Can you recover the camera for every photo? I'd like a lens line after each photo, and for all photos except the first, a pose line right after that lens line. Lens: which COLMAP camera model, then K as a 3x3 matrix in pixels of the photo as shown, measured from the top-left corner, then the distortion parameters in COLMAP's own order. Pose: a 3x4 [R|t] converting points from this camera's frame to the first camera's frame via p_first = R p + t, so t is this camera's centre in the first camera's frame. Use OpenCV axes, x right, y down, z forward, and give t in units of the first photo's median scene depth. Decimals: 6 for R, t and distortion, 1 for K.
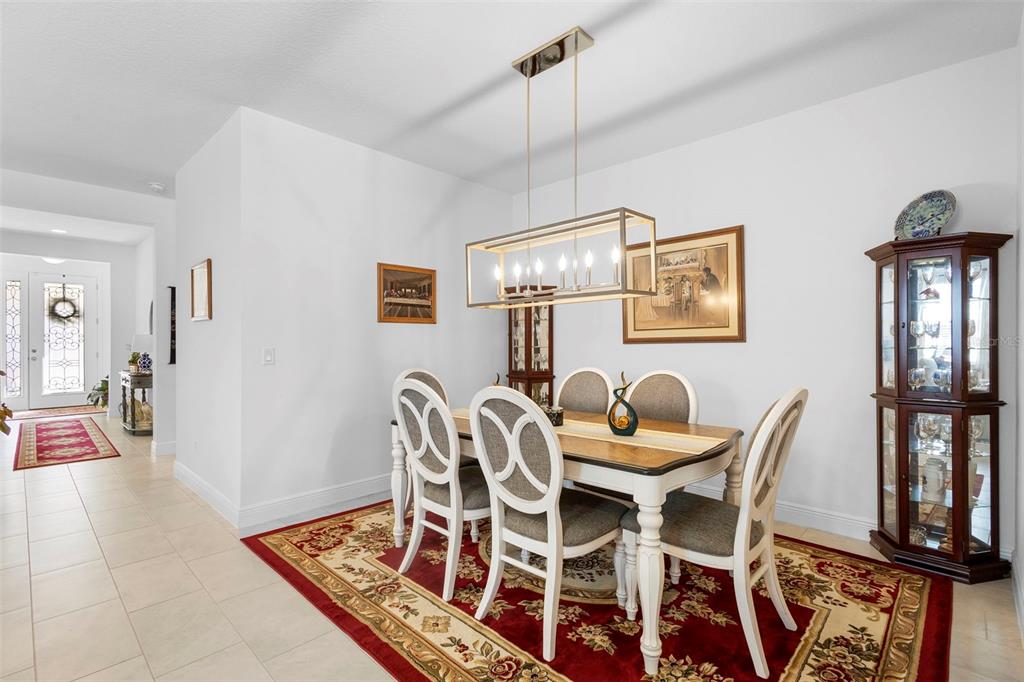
lens RADIAL K [[470.7, 0, 515.7], [0, 470.7, 340.6], [0, 0, 1]] dist [0.010166, -0.001617]
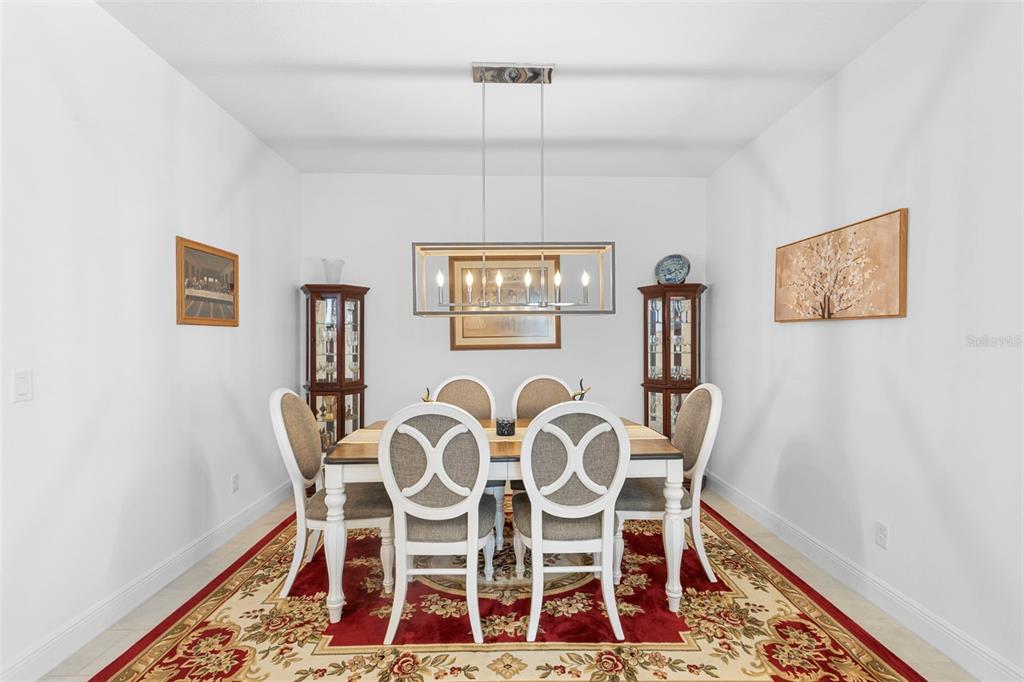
lens RADIAL K [[470.7, 0, 511.7], [0, 470.7, 340.2], [0, 0, 1]] dist [0.010166, -0.001617]
pose [[0.708106, 0.000591, 0.706106, -0.581768], [-0.003349, 0.999991, 0.002521, -0.026589], [-0.706099, -0.004150, 0.708101, 0.245461]]
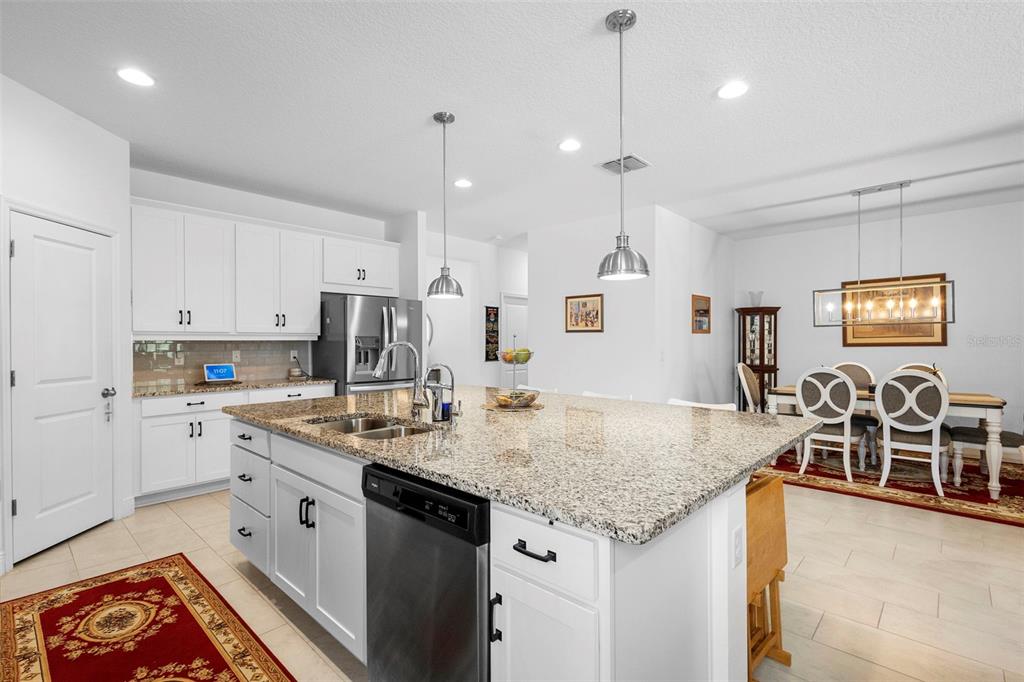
lens RADIAL K [[470.7, 0, 511.7], [0, 470.7, 345.3], [0, 0, 1]] dist [0.010166, -0.001617]
pose [[0.999898, -0.004440, 0.013567, -1.216651], [0.004265, 0.999908, 0.012912, -0.030767], [-0.013623, -0.012852, 0.999825, -0.713048]]
